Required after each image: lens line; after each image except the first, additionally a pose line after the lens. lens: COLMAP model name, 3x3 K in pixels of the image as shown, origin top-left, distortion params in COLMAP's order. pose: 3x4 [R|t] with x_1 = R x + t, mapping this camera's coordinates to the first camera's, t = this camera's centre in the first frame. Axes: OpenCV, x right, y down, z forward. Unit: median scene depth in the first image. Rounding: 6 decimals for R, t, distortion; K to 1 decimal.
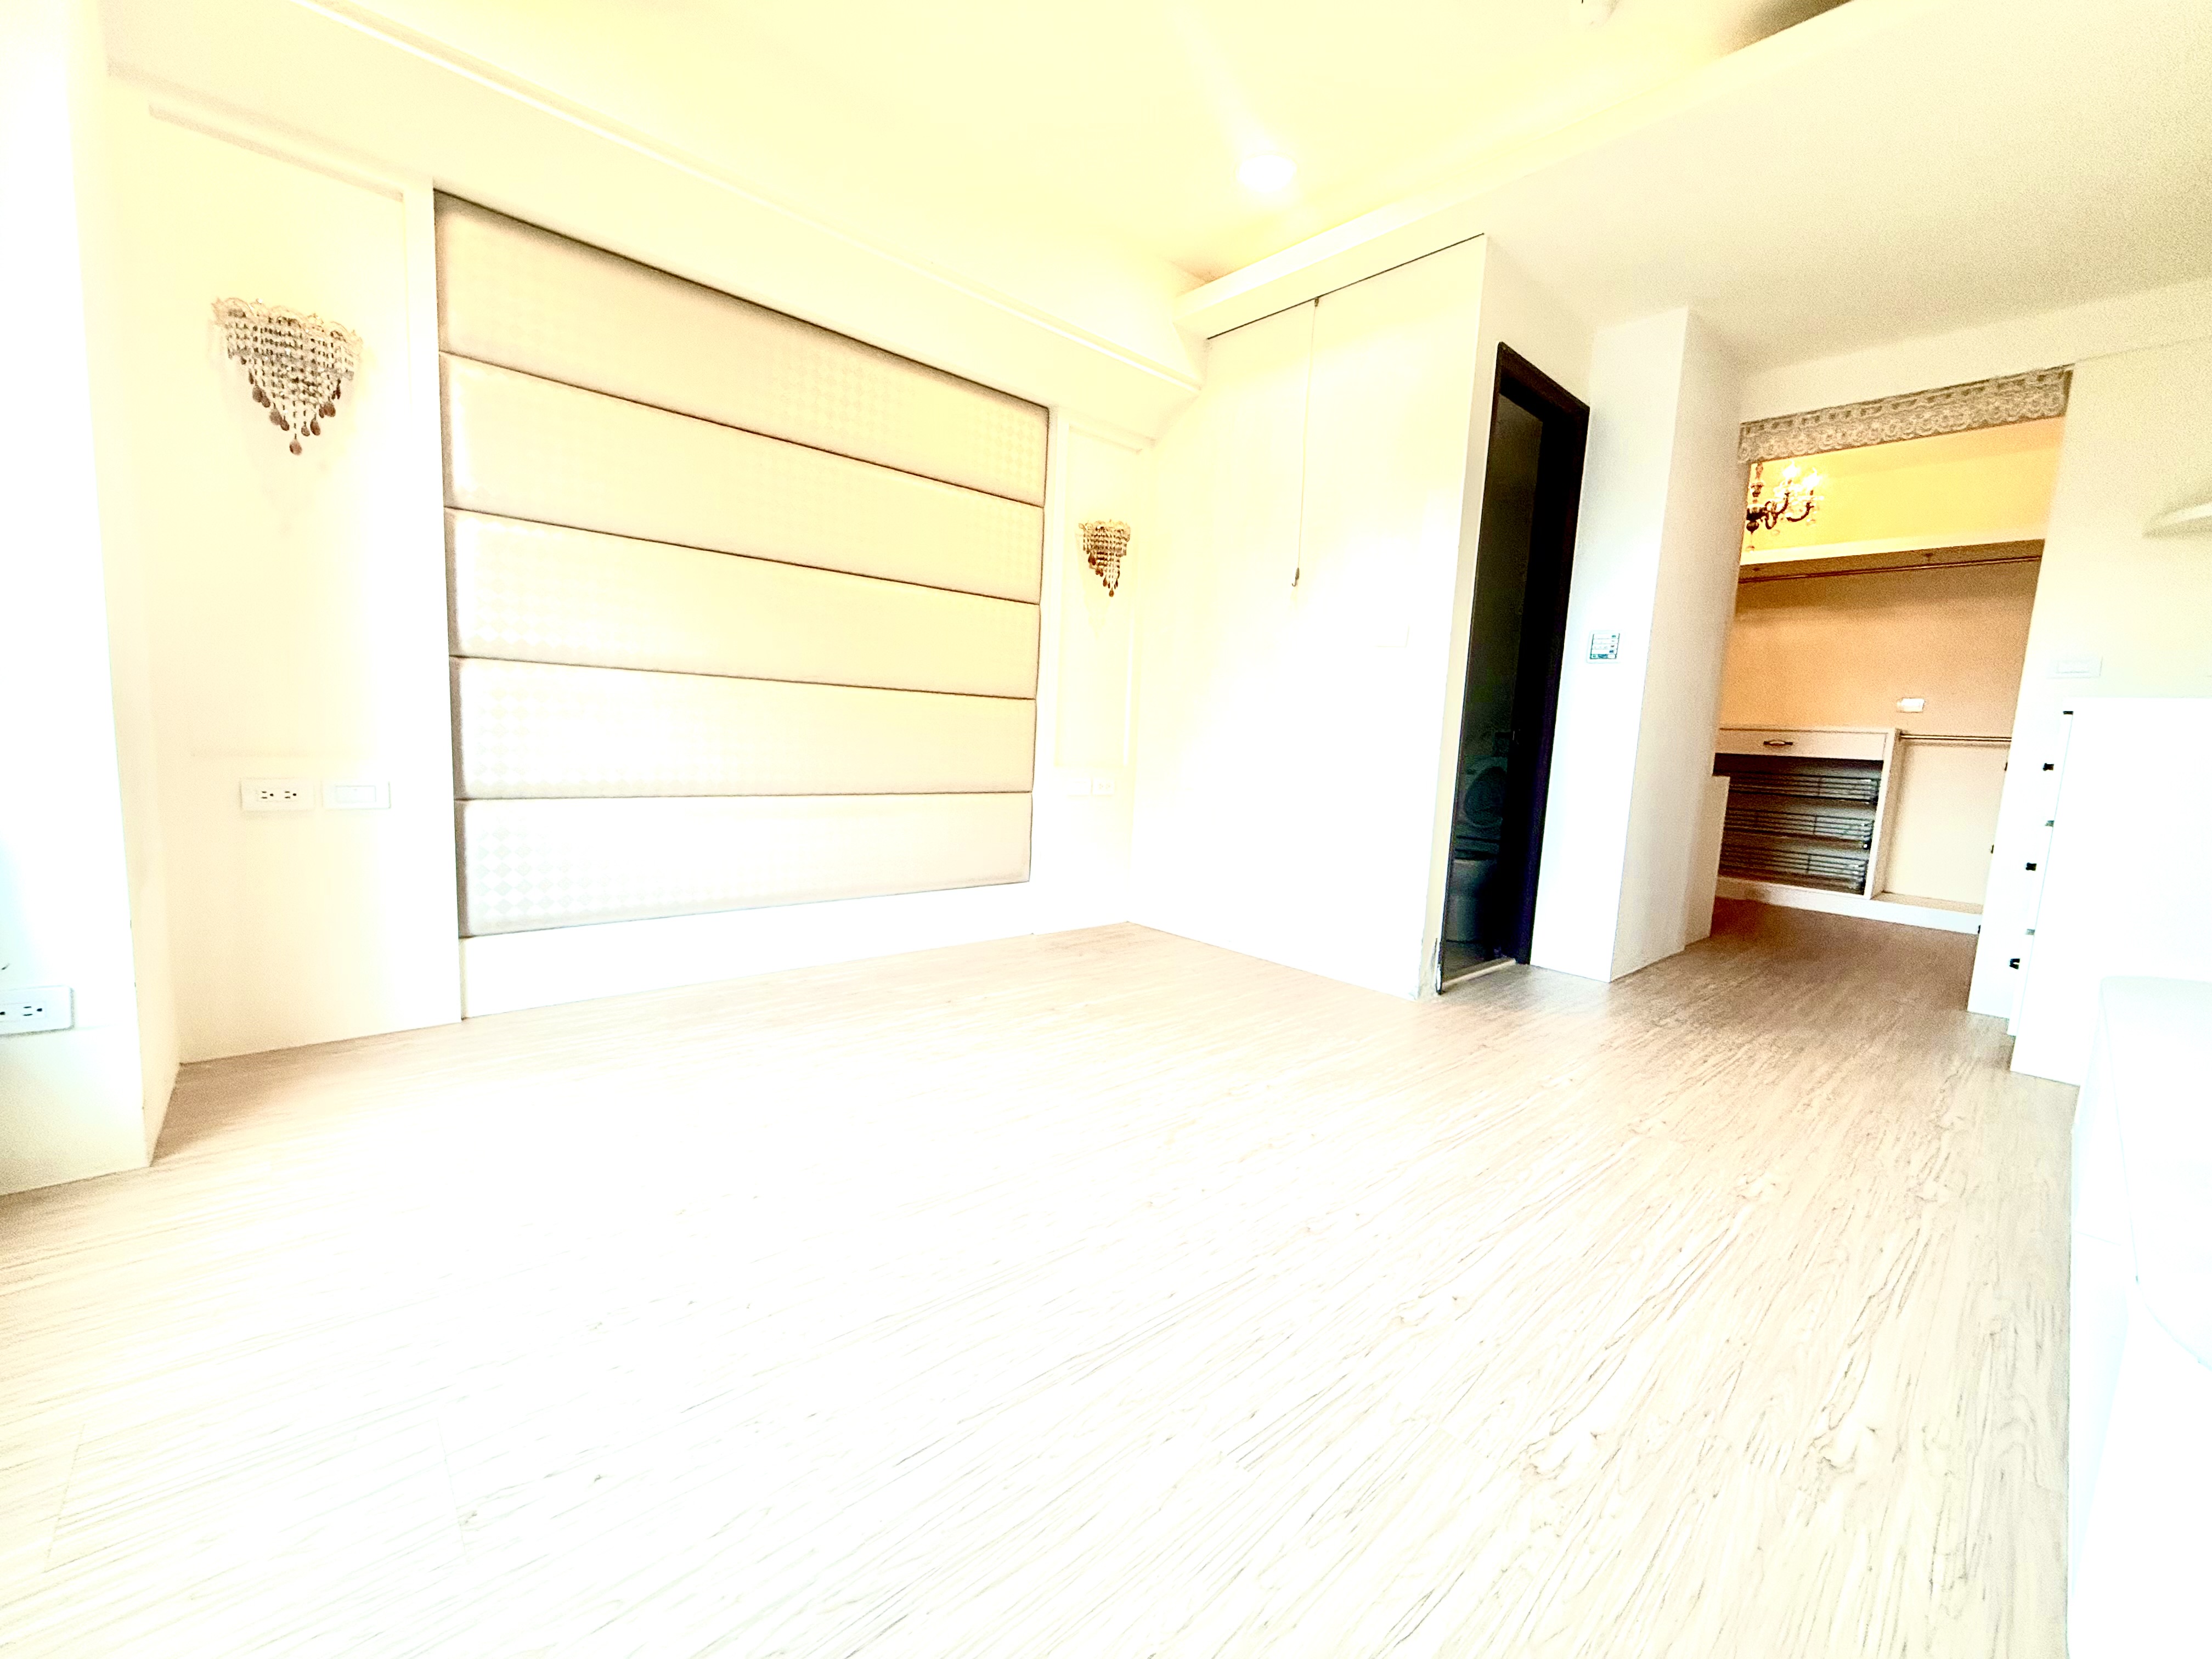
lens RADIAL K [[879.3, 0, 1124.3], [0, 879.3, 815.0], [0, 0, 1]] dist [-0.001409, 0.000006]
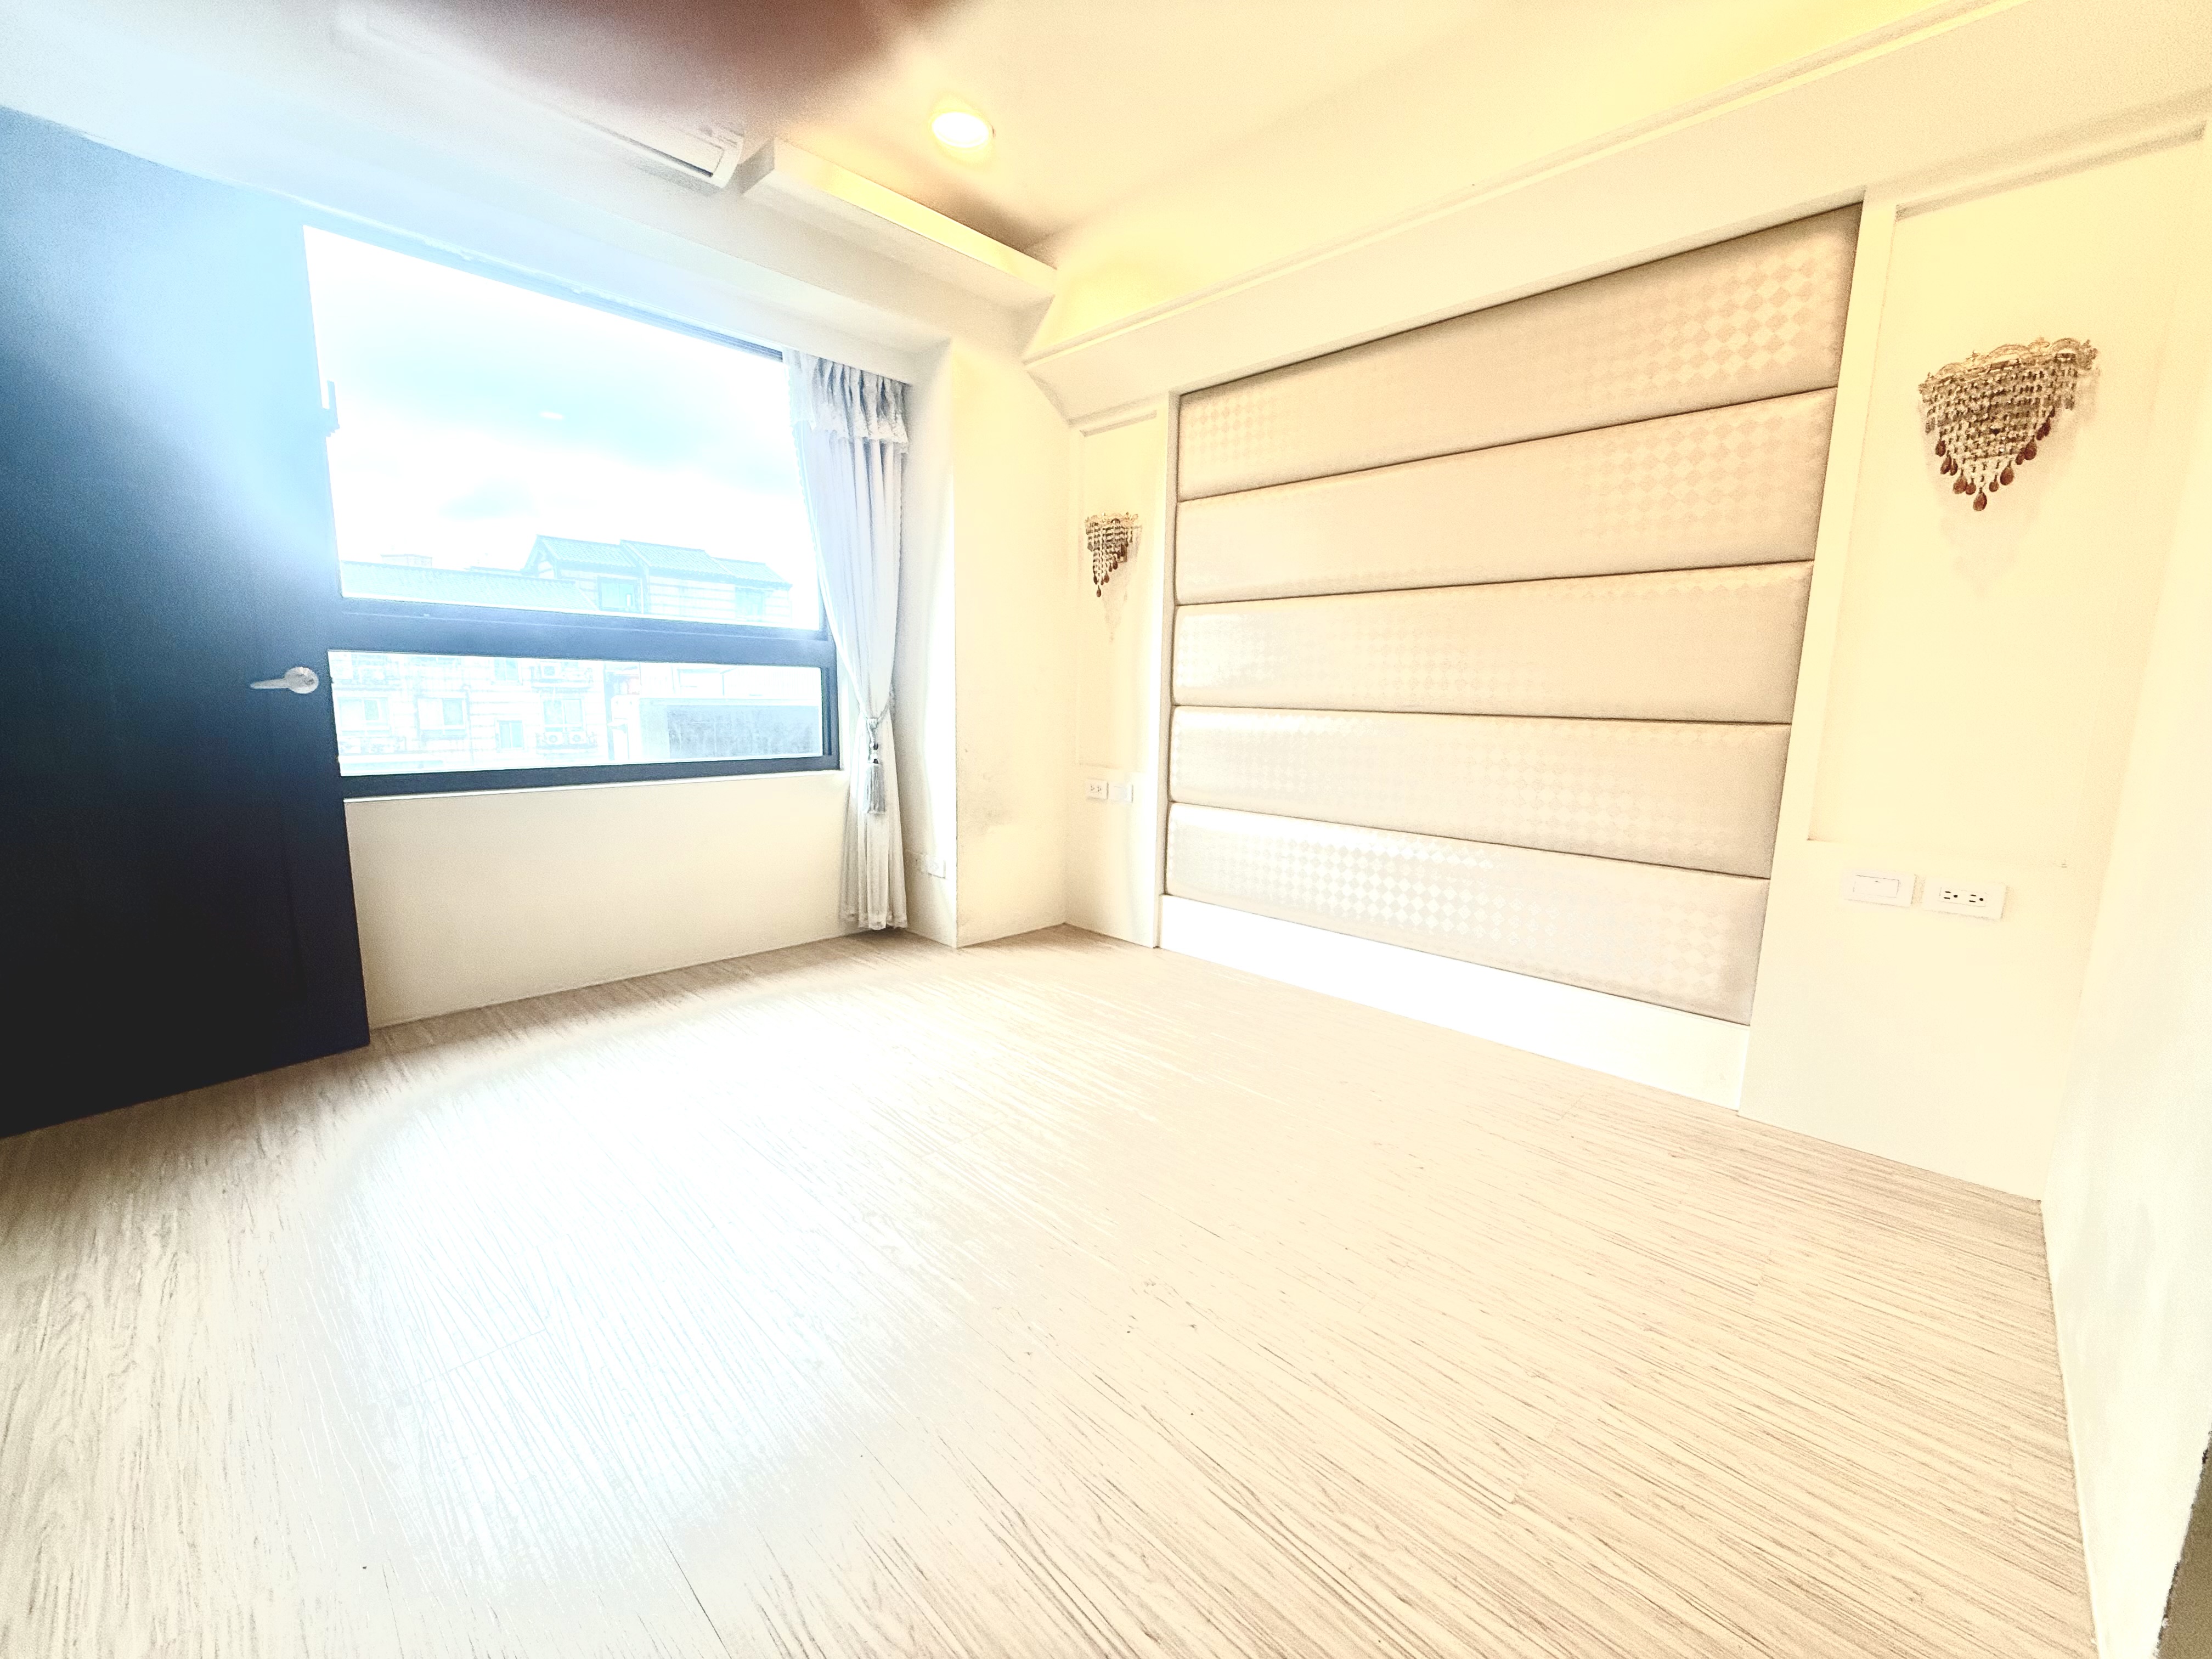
lens RADIAL K [[879.3, 0, 1122.9], [0, 879.3, 841.8], [0, 0, 1]] dist [-0.001409, 0.000006]
pose [[0.059476, 0.099026, -0.993306, 0.483071], [-0.134912, 0.986735, 0.090293, -0.049463], [0.989071, 0.128639, 0.072047, 0.549439]]
